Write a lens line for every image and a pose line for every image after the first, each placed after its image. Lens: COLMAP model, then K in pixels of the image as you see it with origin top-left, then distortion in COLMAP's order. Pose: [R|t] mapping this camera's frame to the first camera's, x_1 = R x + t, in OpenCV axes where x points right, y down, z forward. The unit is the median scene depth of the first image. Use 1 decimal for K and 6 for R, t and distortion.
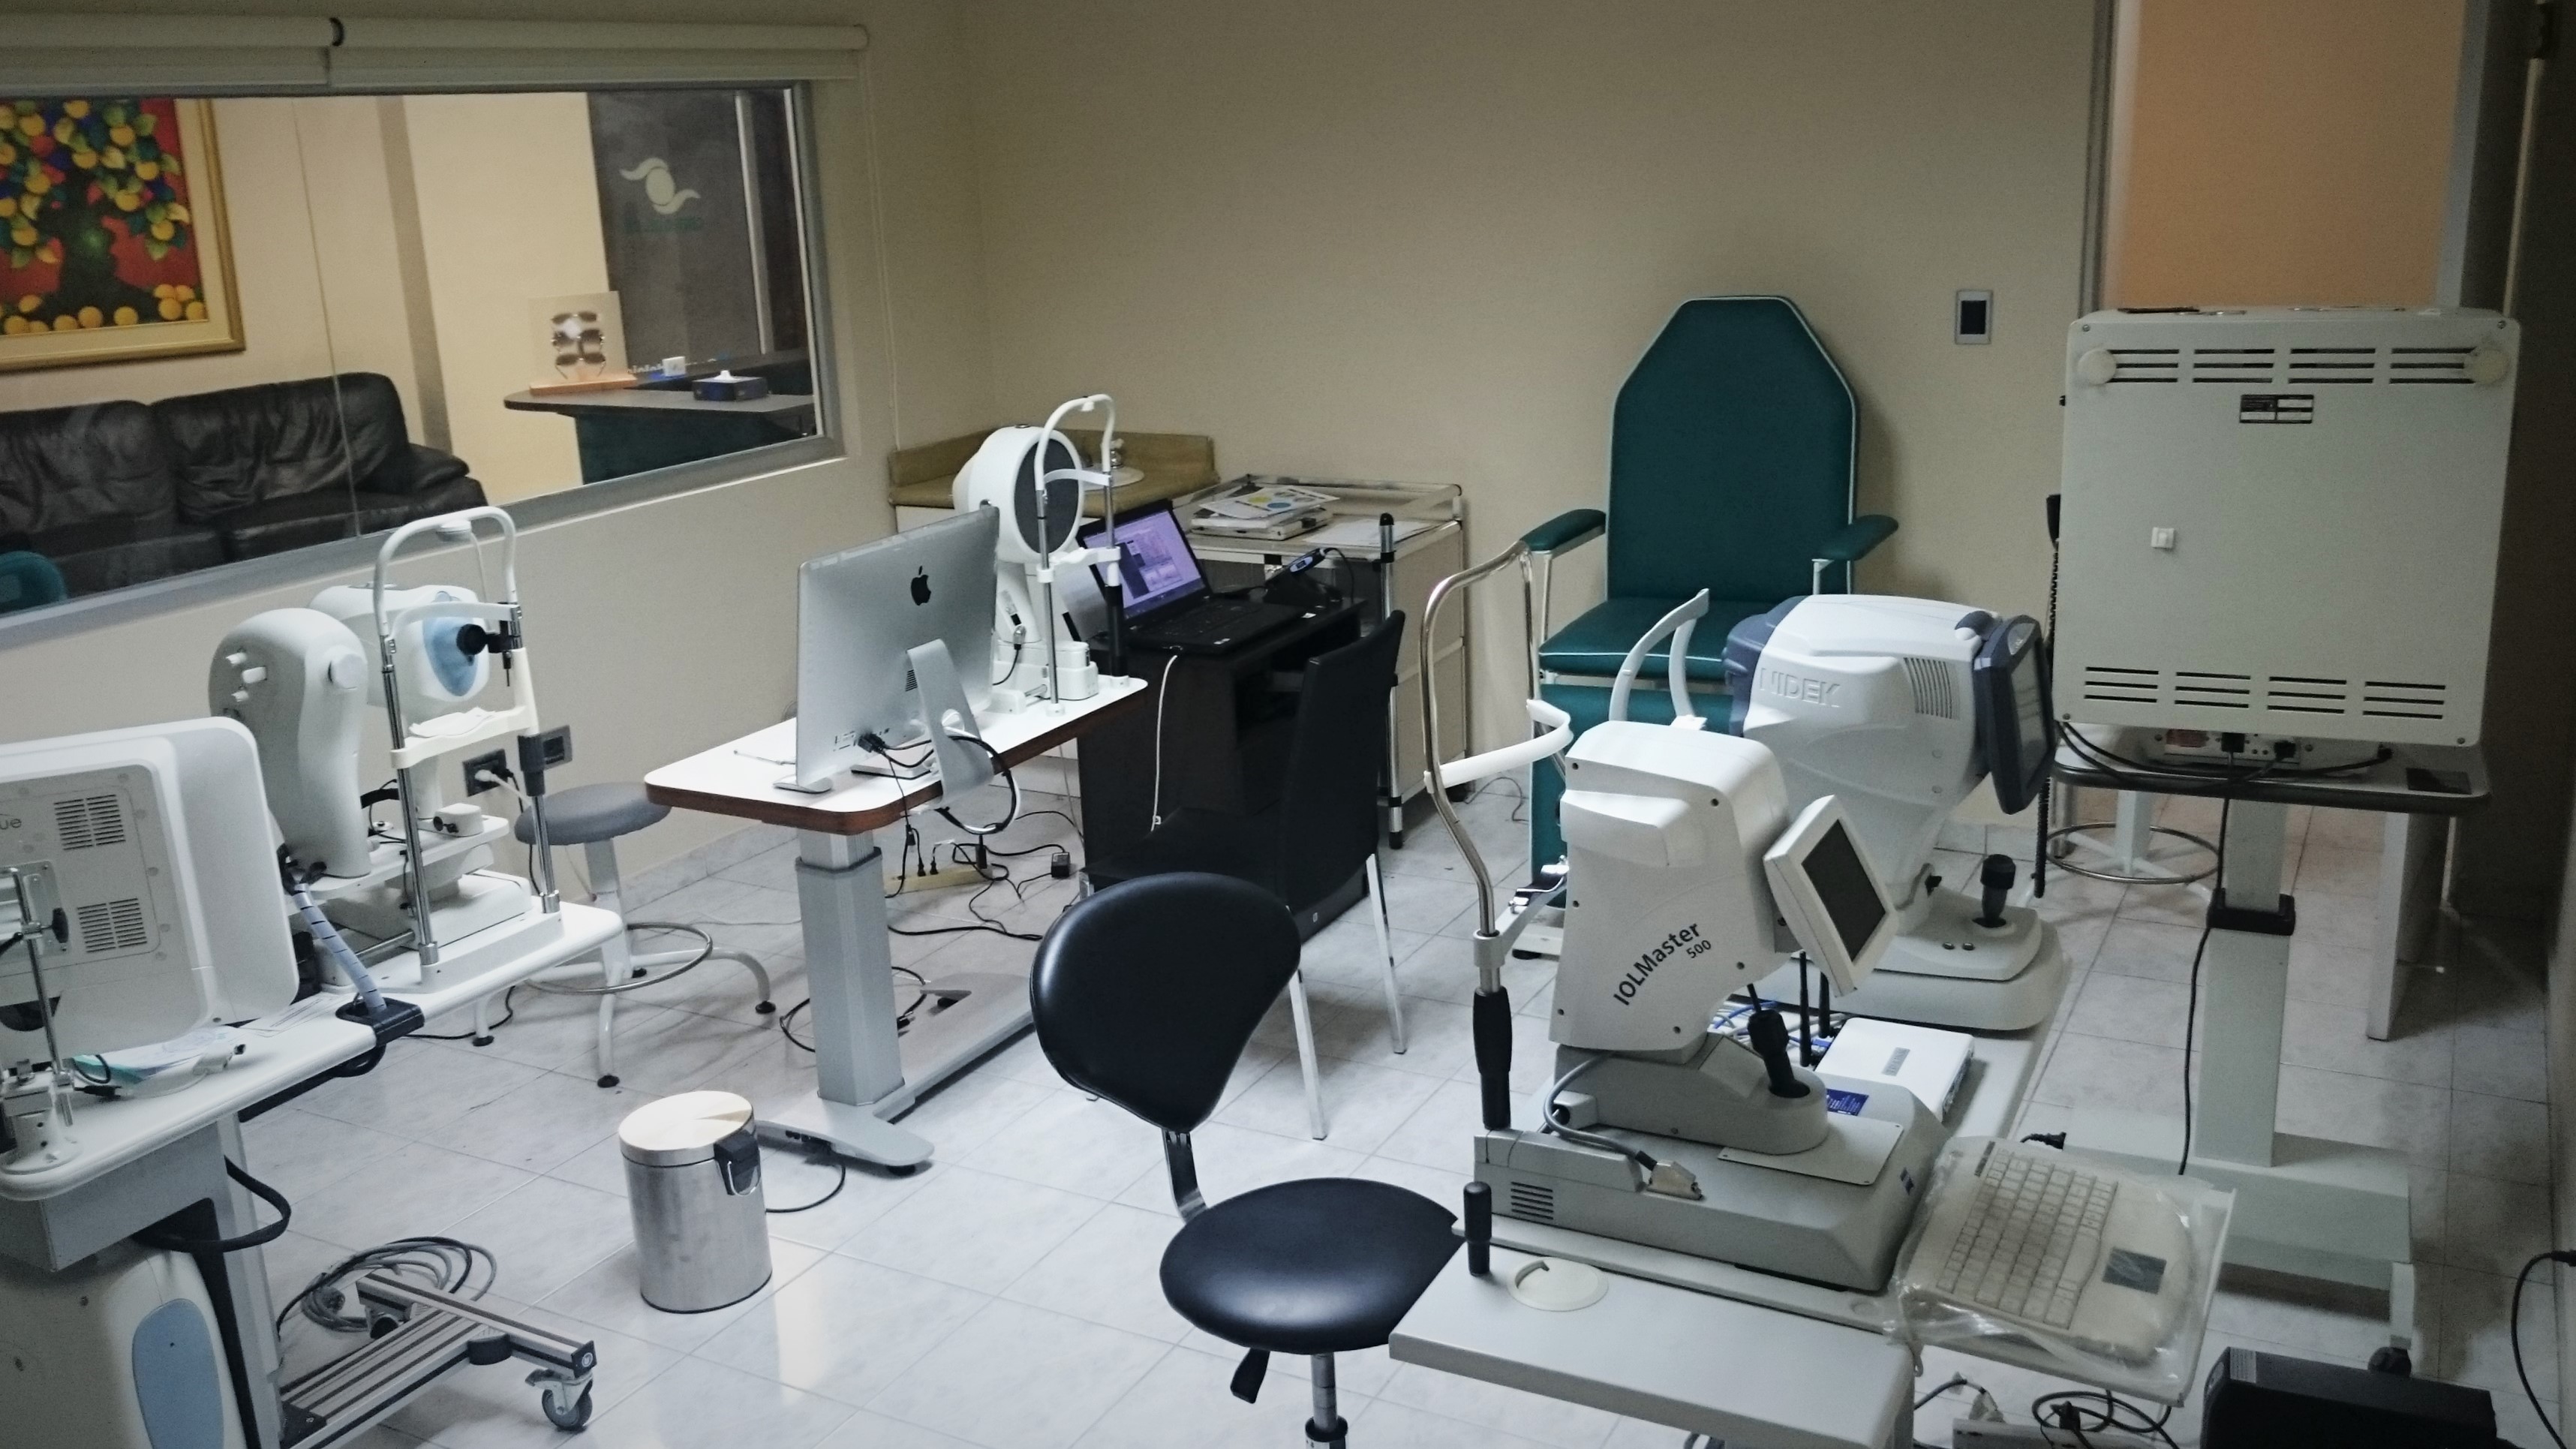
lens RADIAL K [[2133.5, 0, 1287.7], [0, 2133.5, 720.6], [0, 0, 1]] dist [-0.011614, -0.007175]
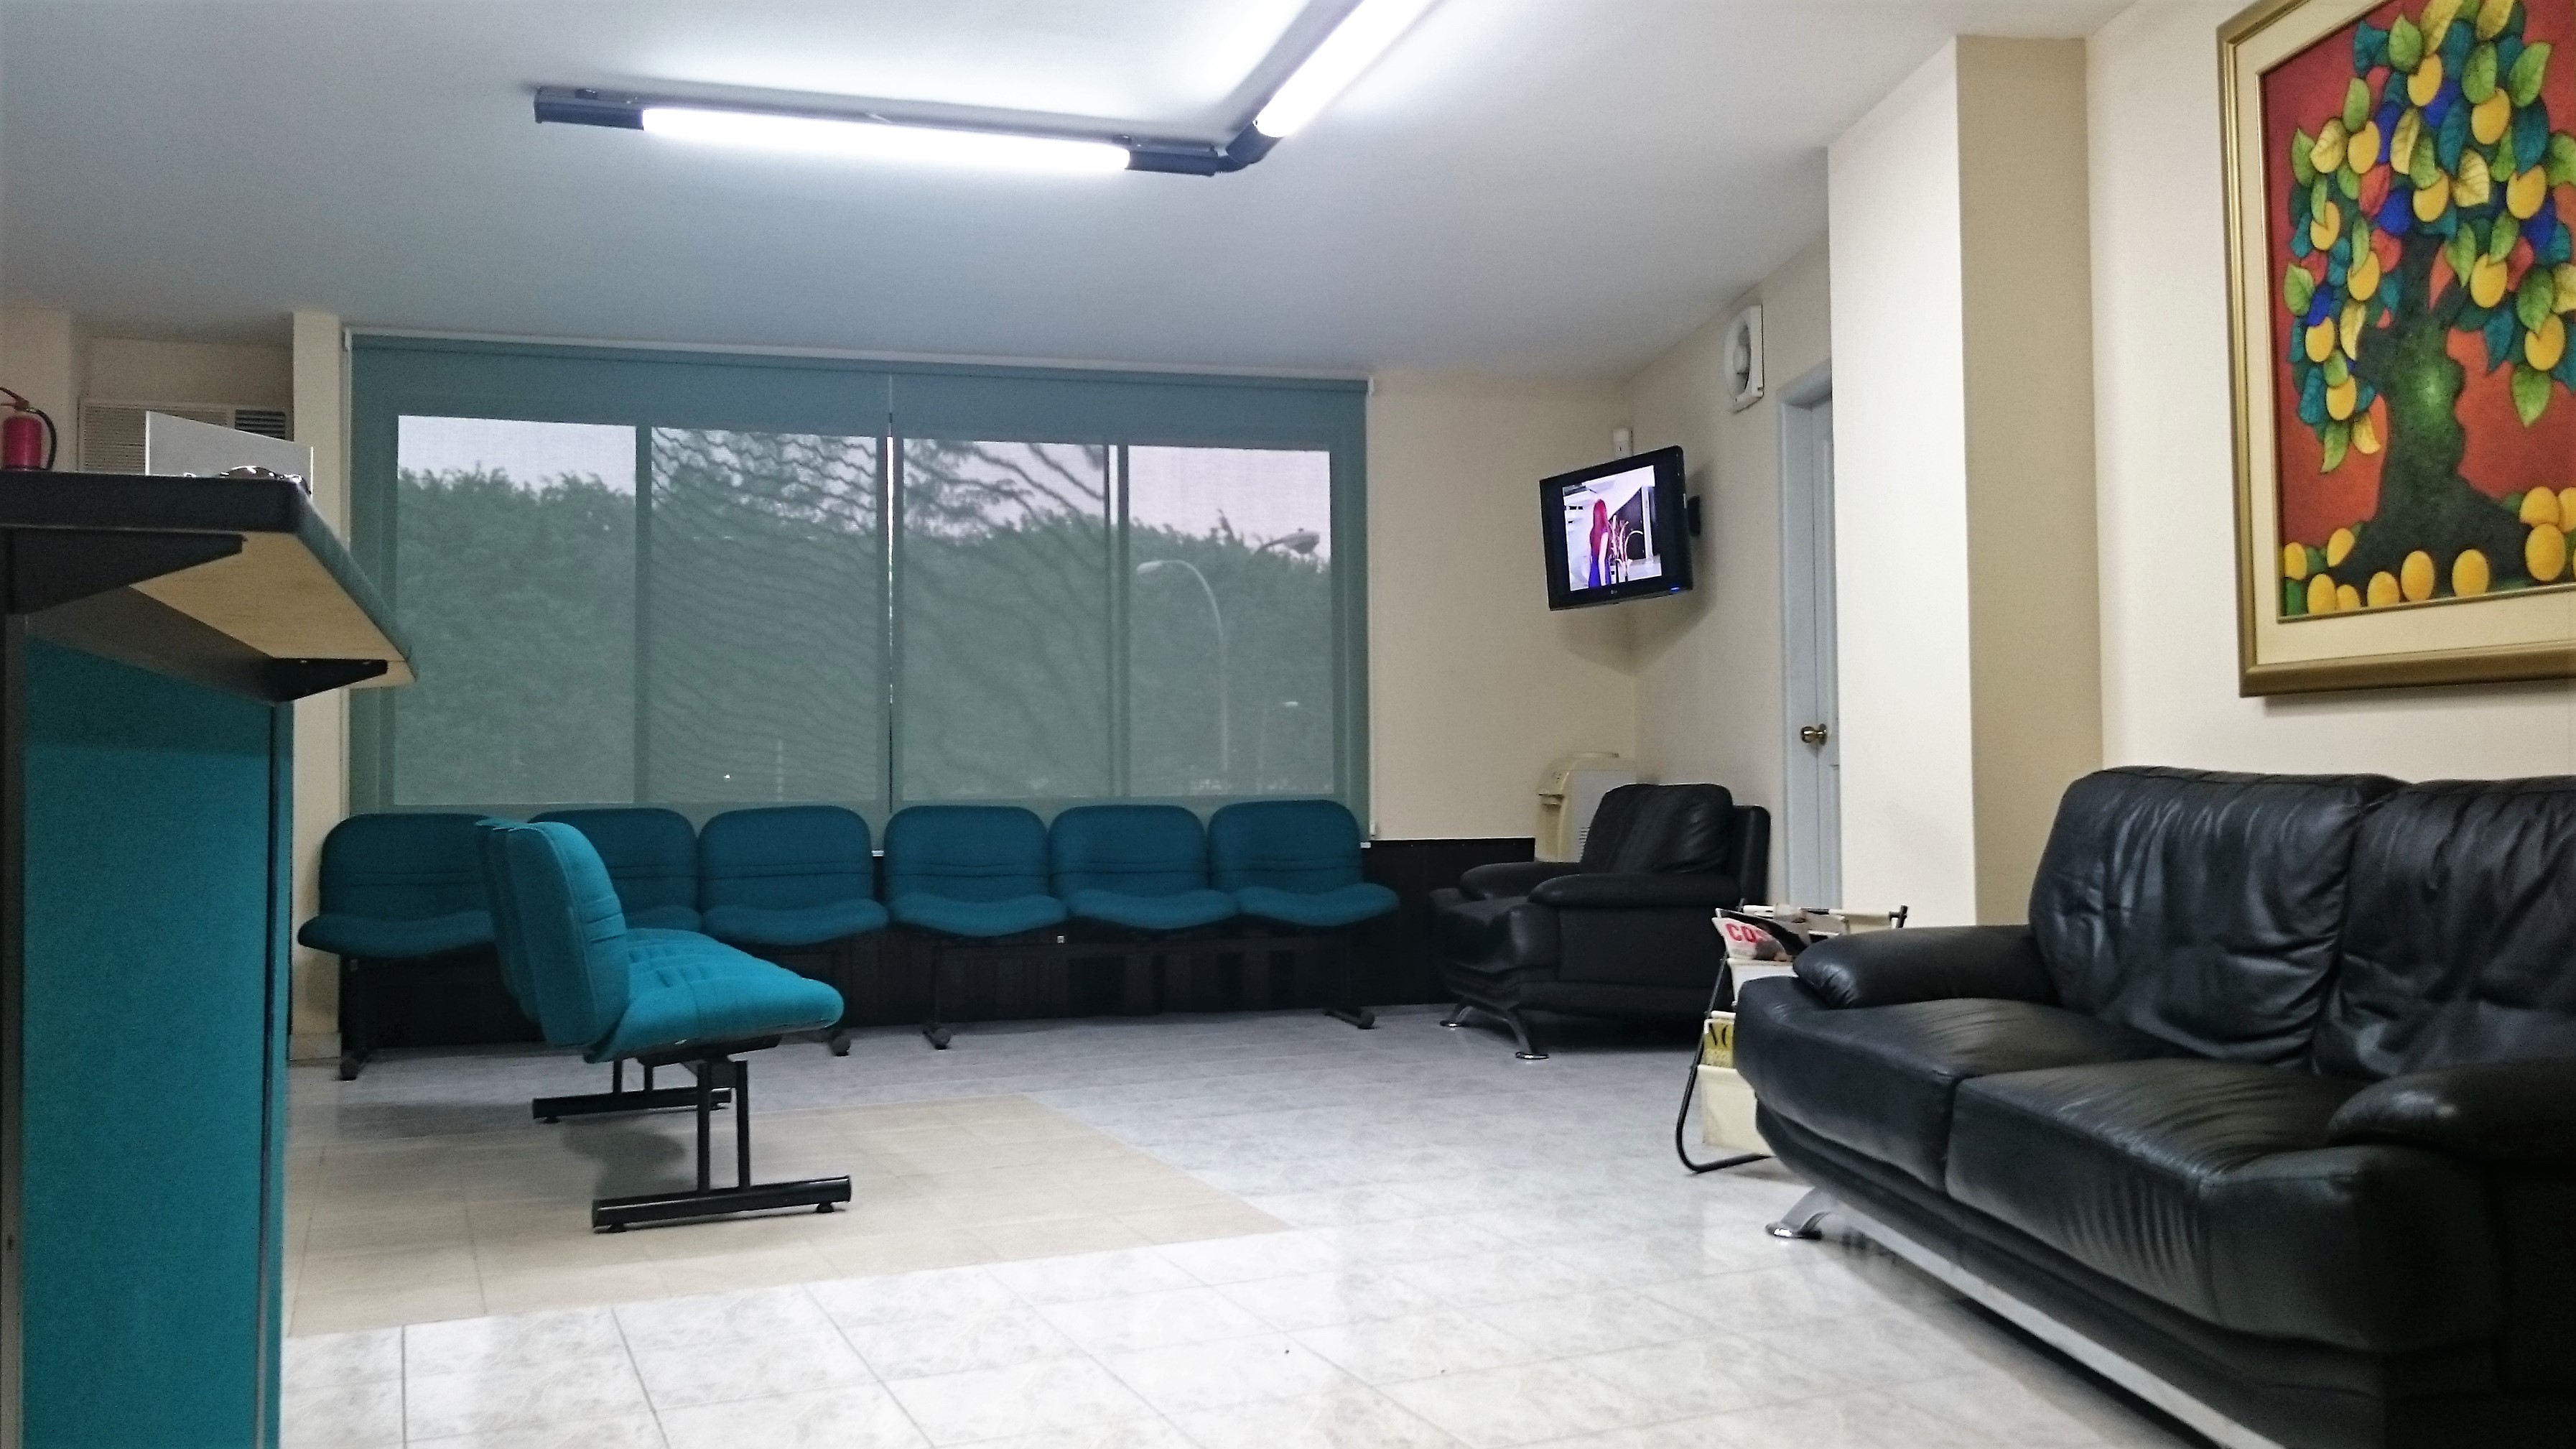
lens RADIAL K [[2133.8, 0, 1286.7], [0, 2133.8, 721.0], [0, 0, 1]] dist [-0.011614, -0.007175]
pose [[-0.637768, 0.019764, -0.769975, -0.102558], [-0.174983, 0.969814, 0.169831, -0.195304], [0.750089, 0.243045, -0.615058, 1.101749]]
